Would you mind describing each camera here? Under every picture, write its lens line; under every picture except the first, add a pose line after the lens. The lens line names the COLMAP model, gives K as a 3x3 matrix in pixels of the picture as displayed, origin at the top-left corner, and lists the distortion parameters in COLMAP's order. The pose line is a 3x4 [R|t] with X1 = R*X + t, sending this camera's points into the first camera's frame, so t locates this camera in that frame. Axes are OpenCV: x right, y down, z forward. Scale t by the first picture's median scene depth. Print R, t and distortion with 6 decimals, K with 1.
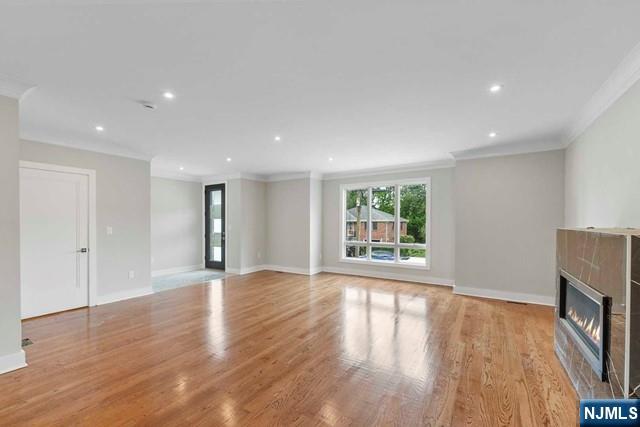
lens RADIAL K [[263.5, 0, 320.3], [0, 263.5, 218.3], [0, 0, 1]] dist [-0.000233, -0.000087]
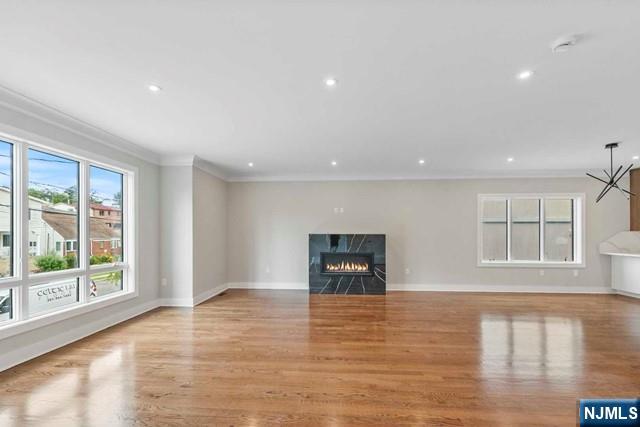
lens RADIAL K [[268.1, 0, 318.2], [0, 268.1, 231.5], [0, 0, 1]] dist [0.000053, -0.000055]
pose [[-0.472439, 0.005563, 0.881346, -0.388907], [-0.014114, 0.999804, -0.013876, 0.018252], [-0.881250, -0.018995, -0.472268, 0.761312]]
